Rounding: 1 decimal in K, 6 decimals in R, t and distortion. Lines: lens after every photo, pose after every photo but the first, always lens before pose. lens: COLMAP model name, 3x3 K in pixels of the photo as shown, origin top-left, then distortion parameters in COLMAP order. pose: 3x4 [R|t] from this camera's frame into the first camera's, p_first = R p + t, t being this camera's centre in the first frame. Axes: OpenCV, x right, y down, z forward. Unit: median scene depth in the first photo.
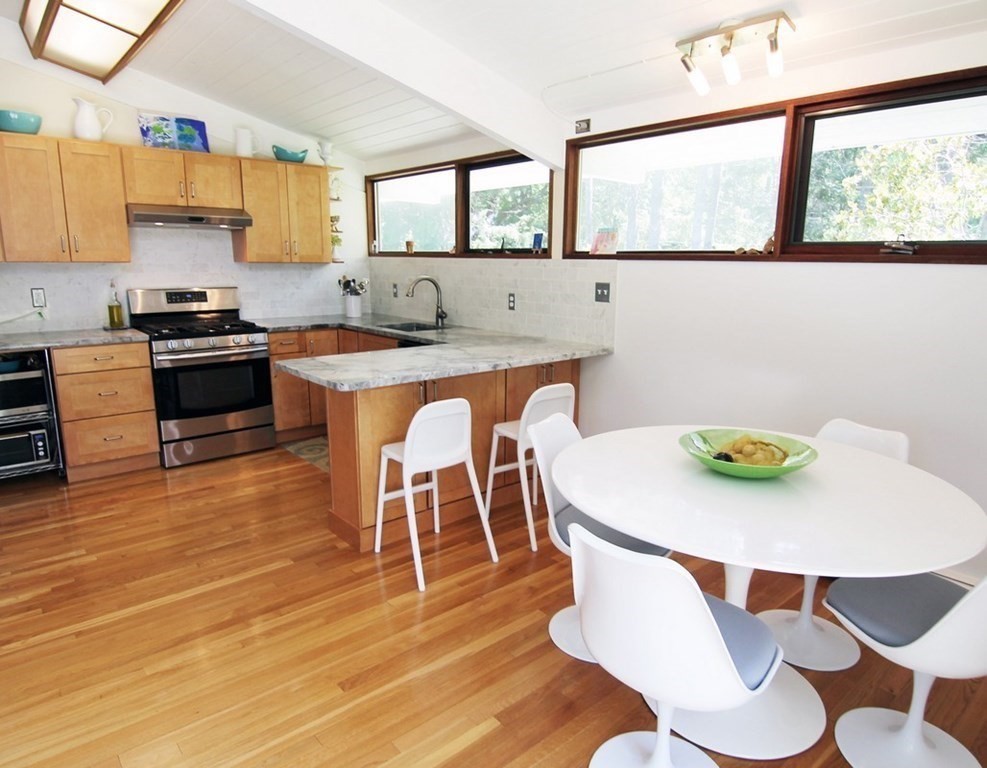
lens RADIAL K [[604.7, 0, 493.9], [0, 604.7, 381.9], [0, 0, 1]] dist [0.000895, -0.016213]
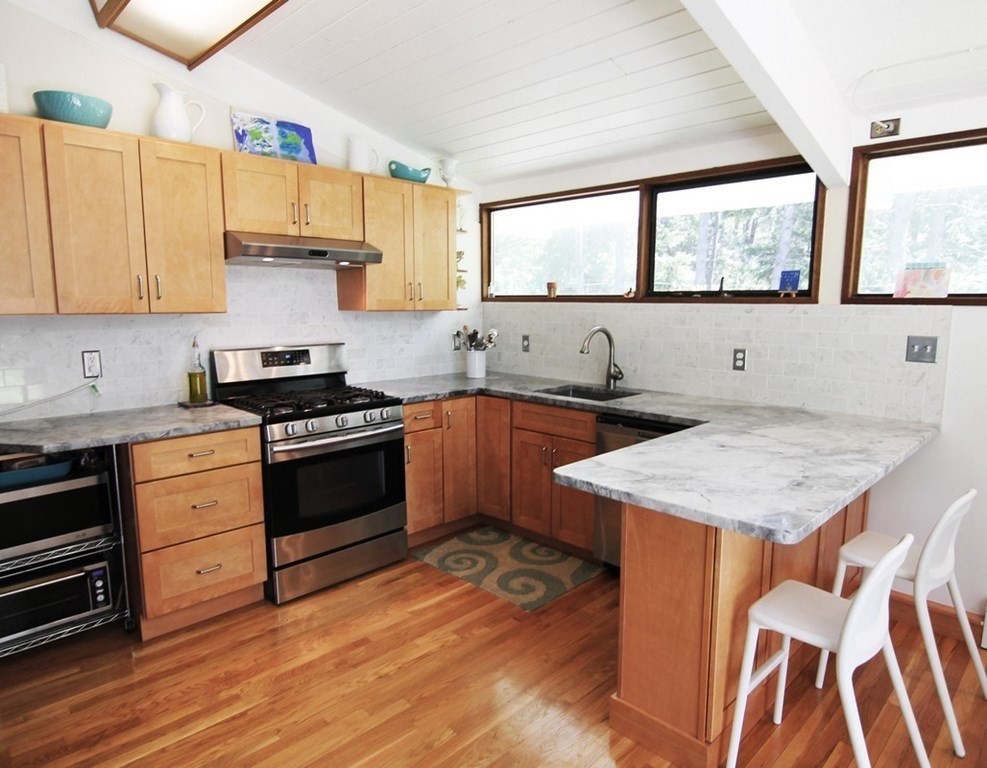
lens RADIAL K [[598.4, 0, 493.5], [0, 598.4, 384.0], [0, 0, 1]] dist [0.003865, -0.023214]
pose [[0.997256, -0.017665, 0.071891, -0.327814], [0.022151, 0.997825, -0.062090, -0.061122], [-0.070638, 0.063512, 0.995478, 0.269681]]
